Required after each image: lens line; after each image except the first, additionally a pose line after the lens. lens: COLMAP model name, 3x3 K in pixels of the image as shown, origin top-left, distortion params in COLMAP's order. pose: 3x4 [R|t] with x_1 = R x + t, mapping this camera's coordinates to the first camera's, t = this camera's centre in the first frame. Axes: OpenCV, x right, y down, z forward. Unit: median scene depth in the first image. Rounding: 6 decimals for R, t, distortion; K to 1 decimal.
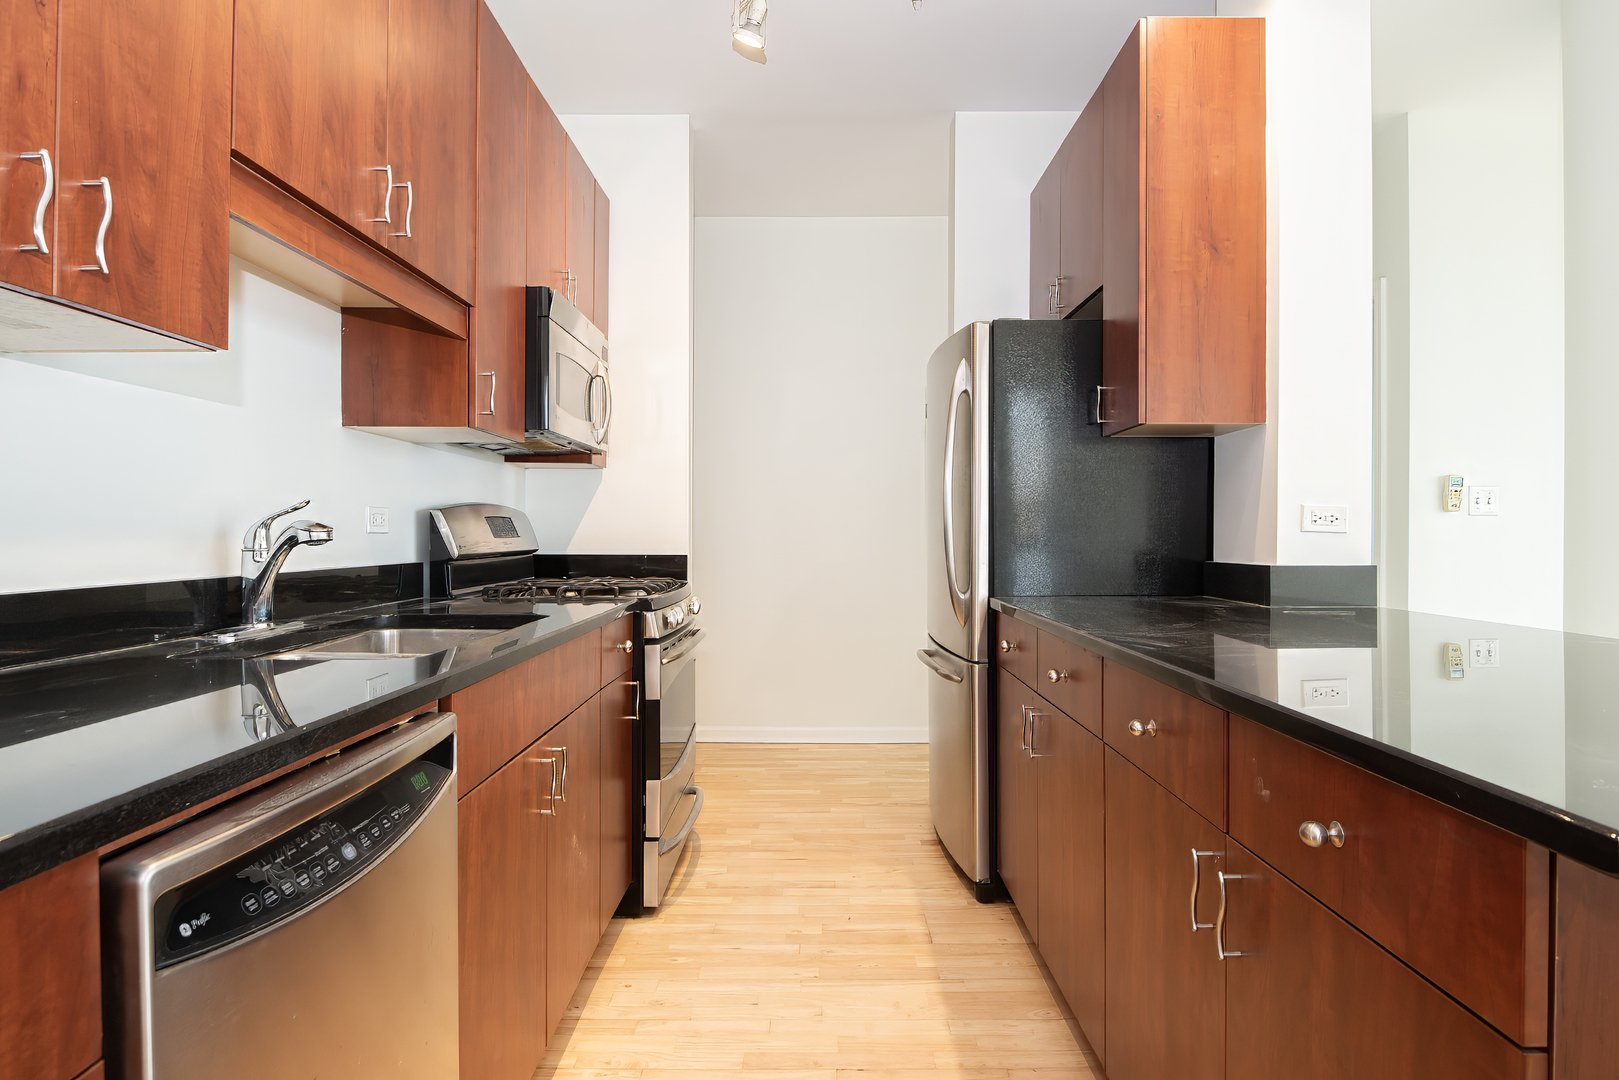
lens RADIAL K [[906.6, 0, 810.6], [0, 906.6, 535.6], [0, 0, 1]] dist [0.000492, -0.013863]
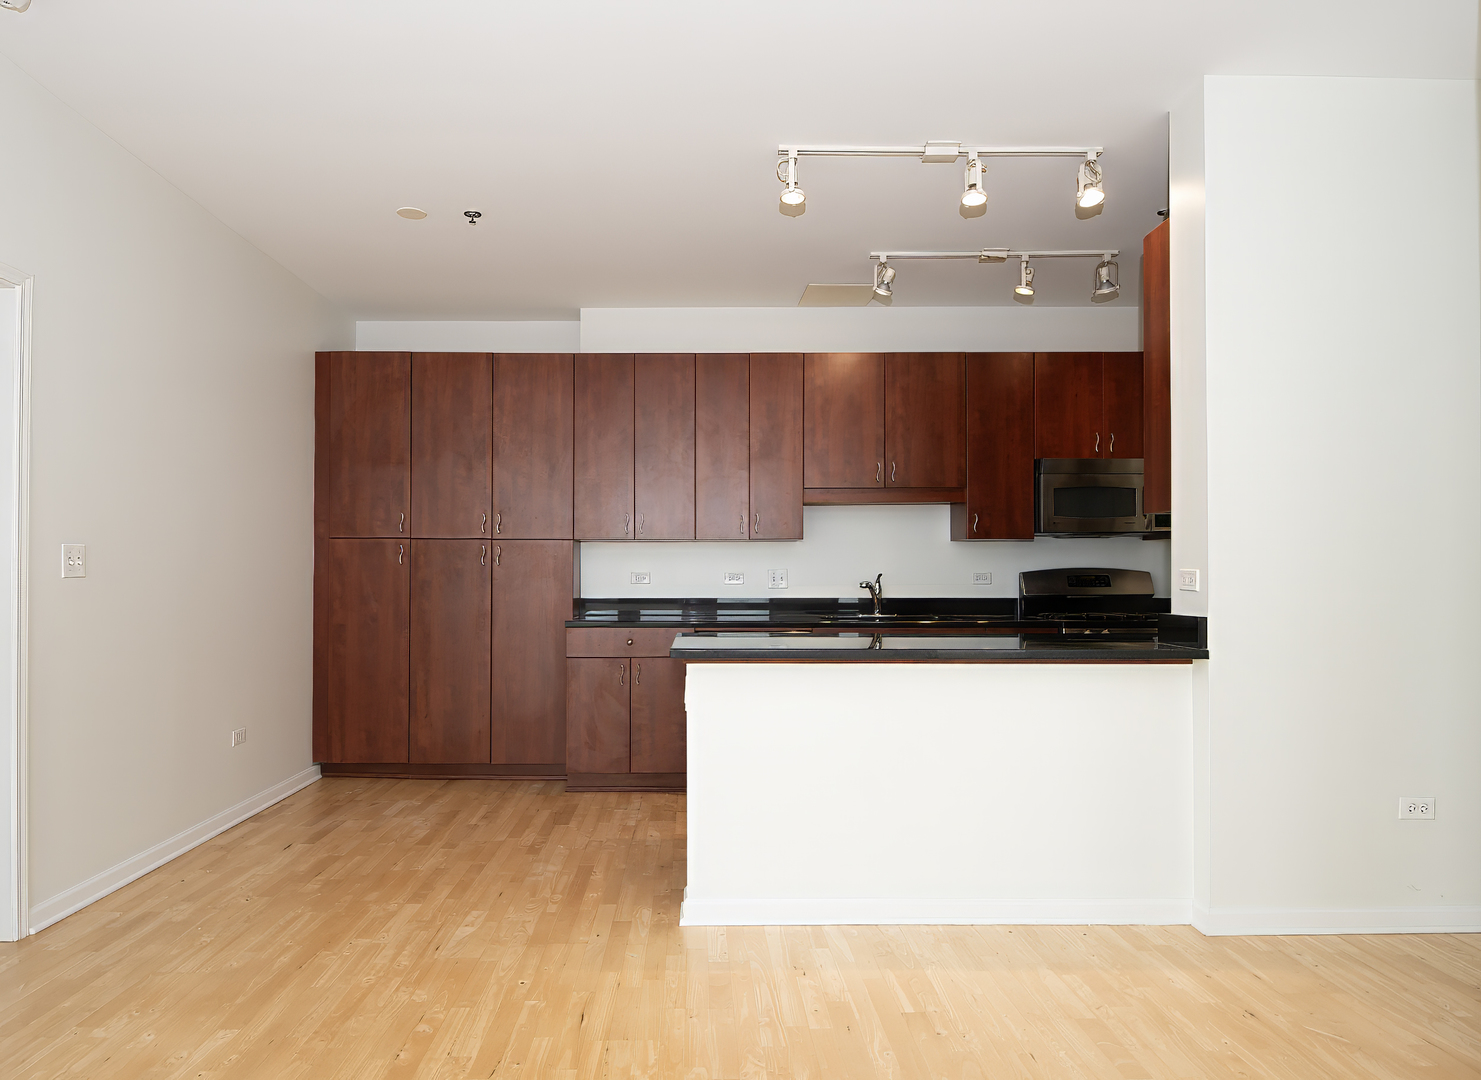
lens RADIAL K [[919.7, 0, 688.7], [0, 919.7, 559.7], [0, 0, 1]] dist [0.029455, -0.047198]
pose [[0.007440, -0.012809, -0.999890, 2.064065], [-0.004707, 0.999906, -0.012844, -0.034570], [0.999961, 0.004802, 0.007379, 0.279713]]
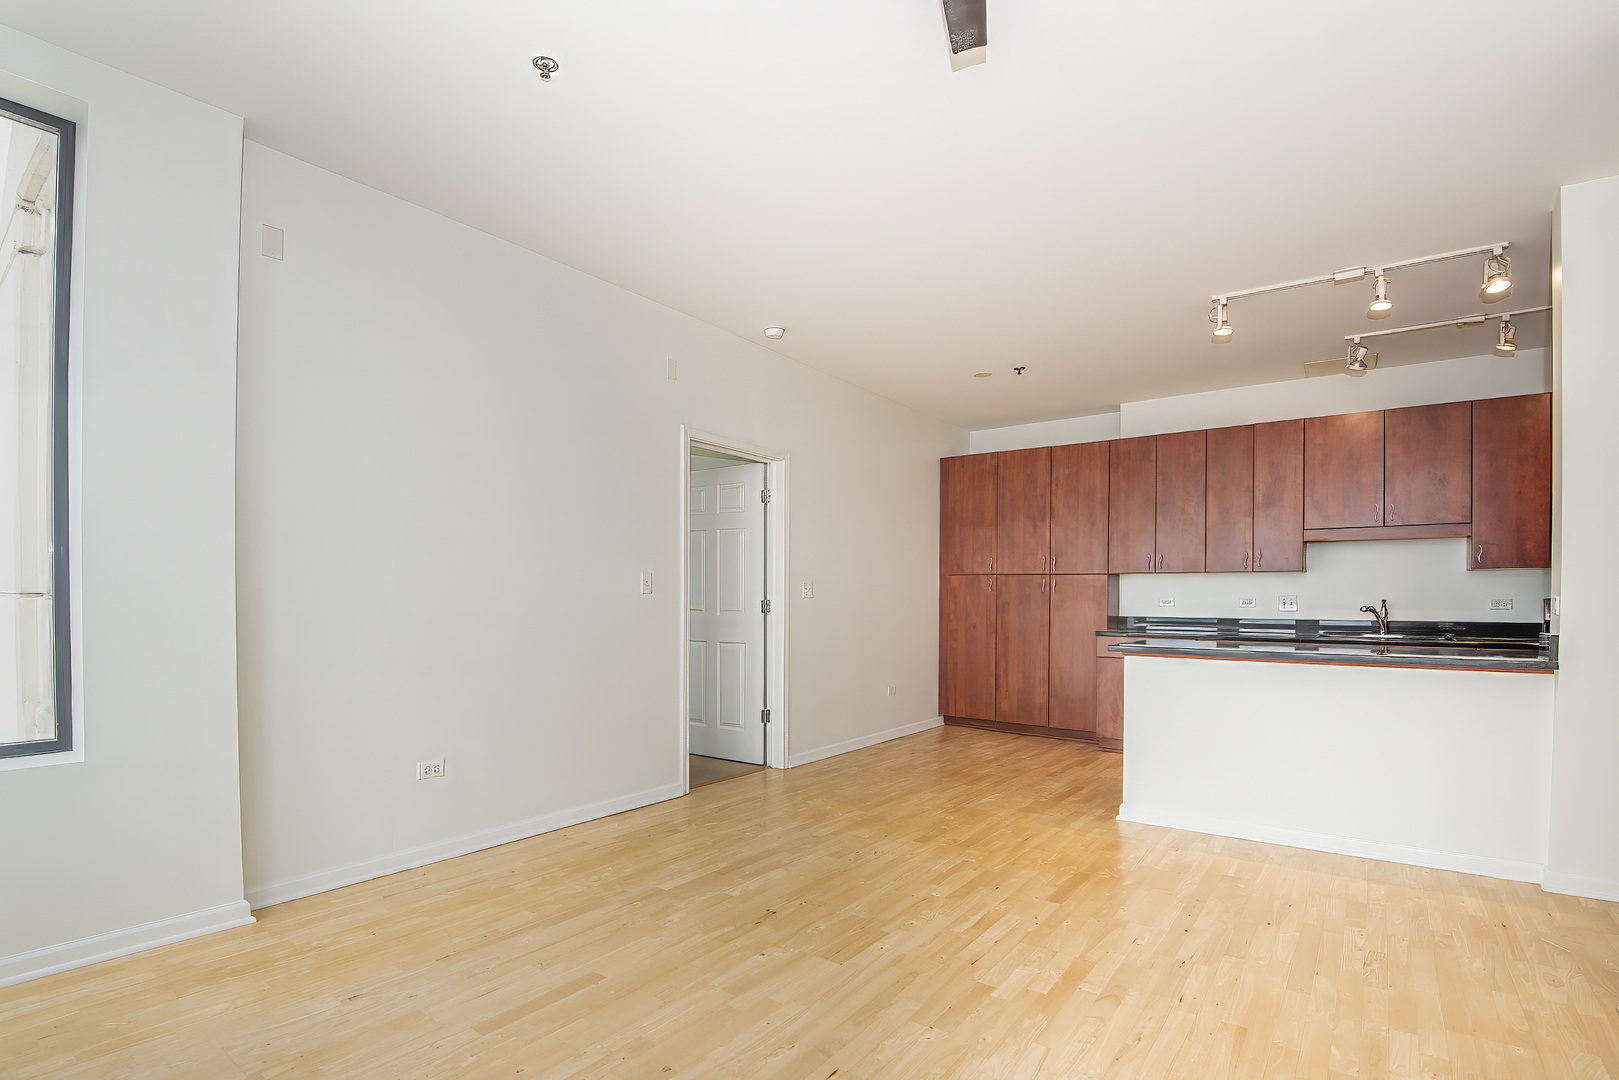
lens RADIAL K [[773.4, 0, 786.9], [0, 773.4, 606.5], [0, 0, 1]] dist [-0.026739, -0.000189]
pose [[-0.601491, 0.009293, -0.798825, 2.625971], [-0.007246, 0.999828, 0.017087, -0.036457], [0.798847, 0.016066, -0.601320, 0.763377]]
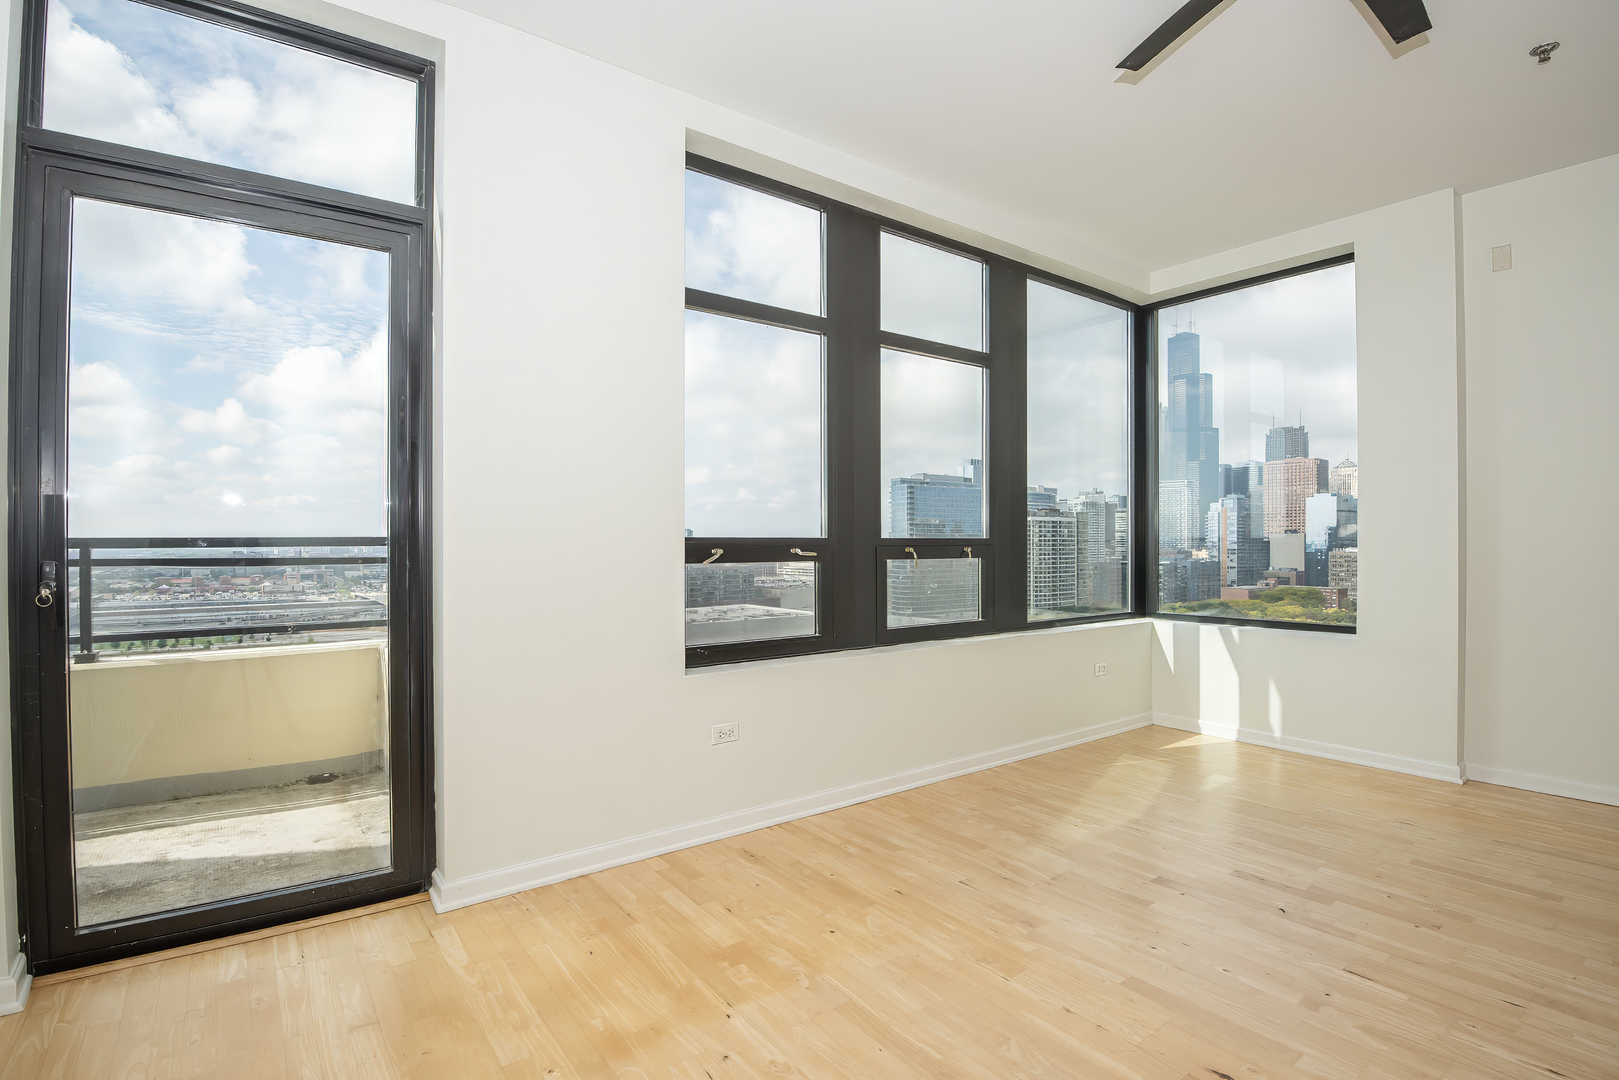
lens RADIAL K [[760.8, 0, 809.5], [0, 760.8, 540.0], [0, 0, 1]] dist [-0.040226, -0.000318]
pose [[-0.606935, 0.001968, 0.794749, 1.750348], [0.001546, 0.999998, -0.001295, -0.017165], [-0.794750, 0.000442, -0.606937, 1.412220]]
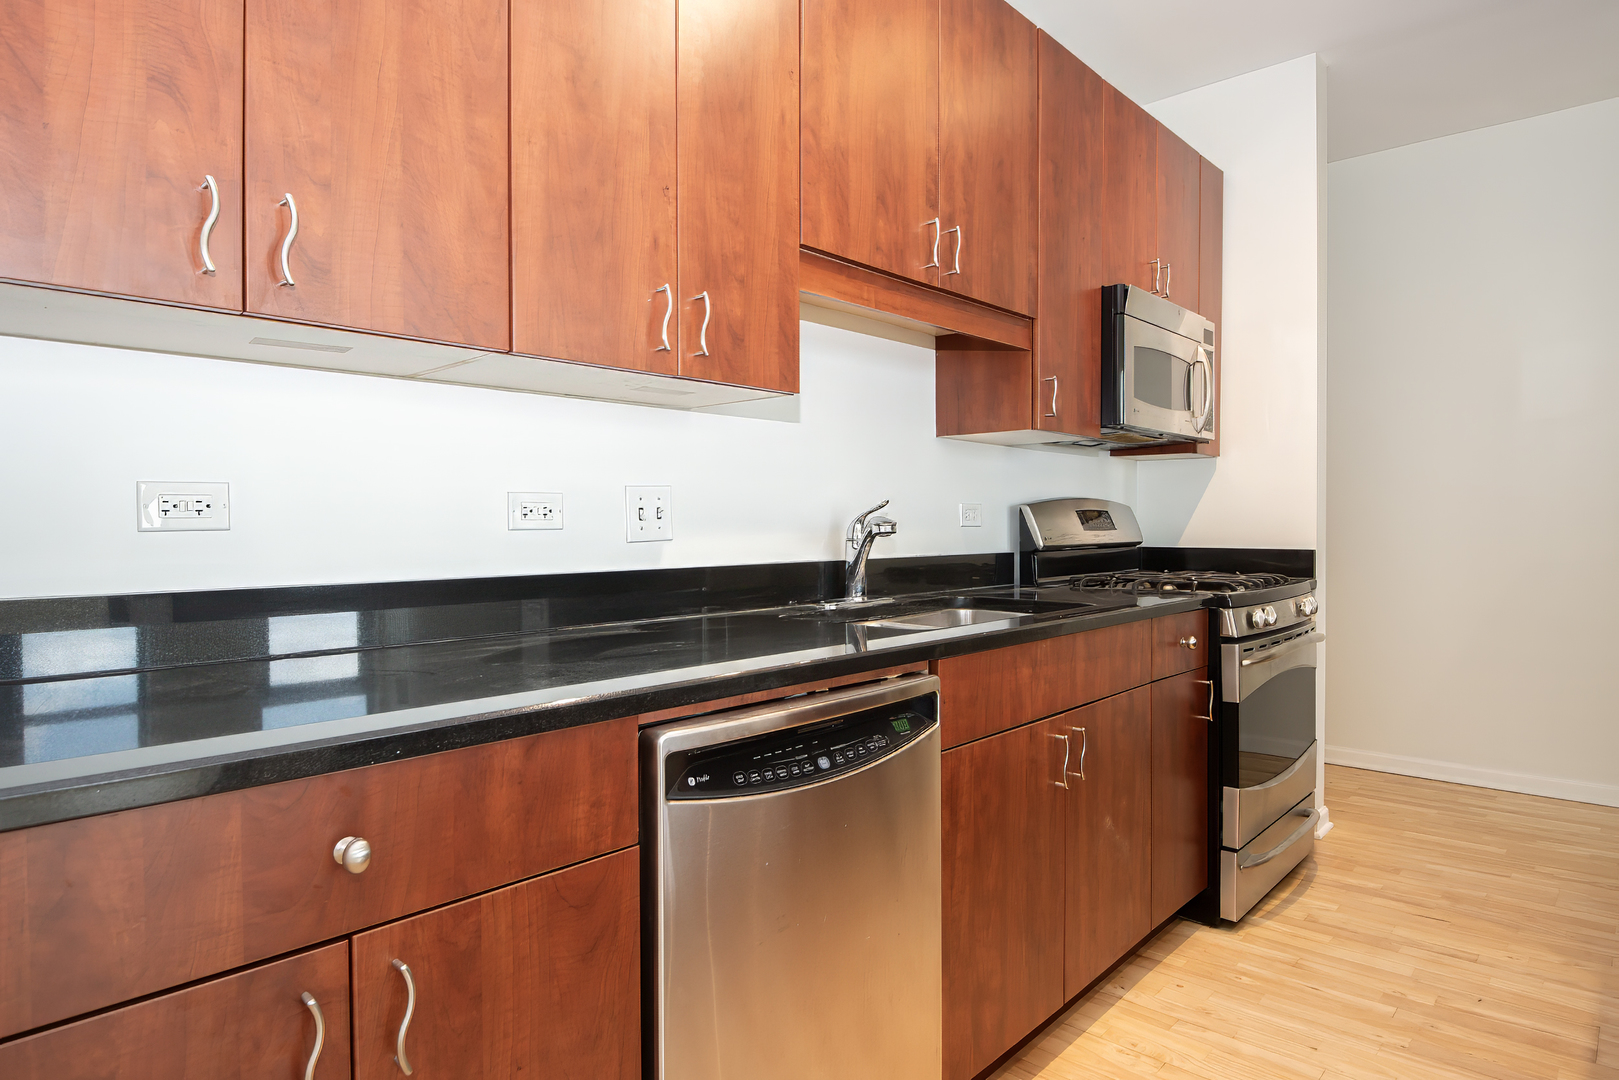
lens RADIAL K [[931.4, 0, 809.5], [0, 931.4, 540.0], [0, 0, 1]] dist [0.022893, -0.029582]
pose [[0.743265, 0.009448, -0.668930, 0.187768], [-0.000409, 0.999907, 0.013668, -0.001768], [0.668997, -0.009885, 0.743200, -0.023114]]
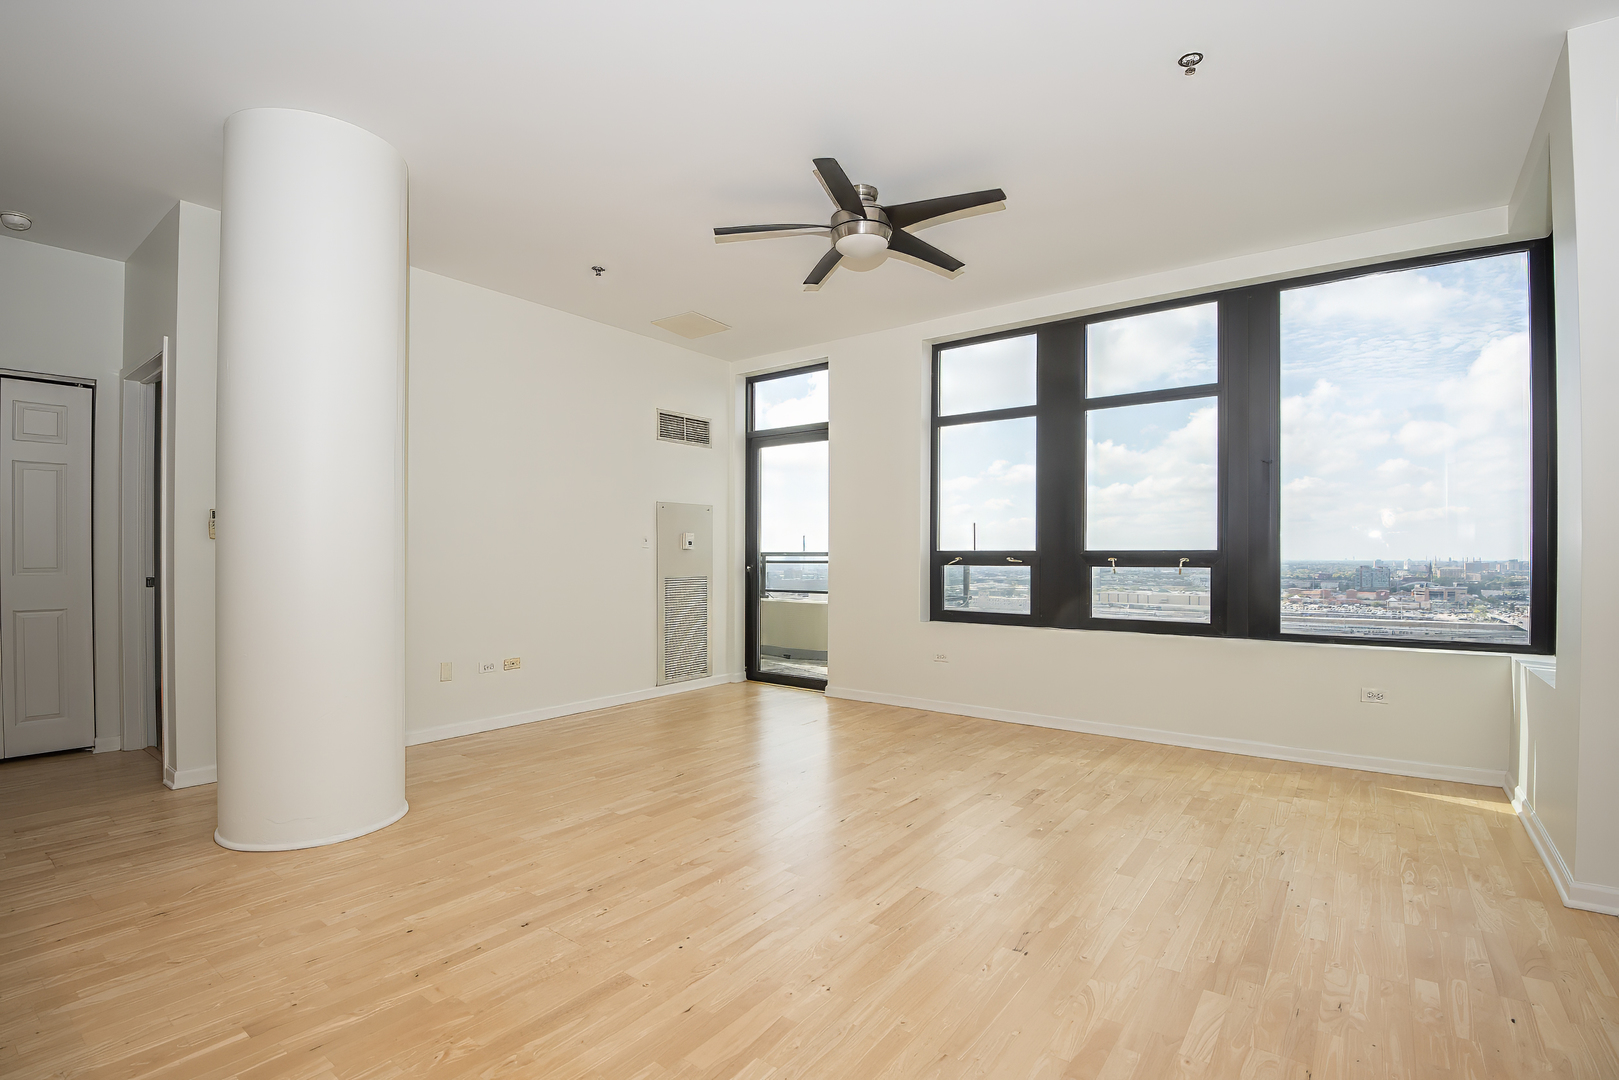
lens RADIAL K [[758.1, 0, 801.8], [0, 758.1, 556.2], [0, 0, 1]] dist [-0.031193, -0.000374]
pose [[0.593606, -0.002419, 0.804752, 0.631029], [0.002909, 0.999995, 0.000861, -0.011264], [-0.804751, 0.001830, 0.593610, -0.396385]]
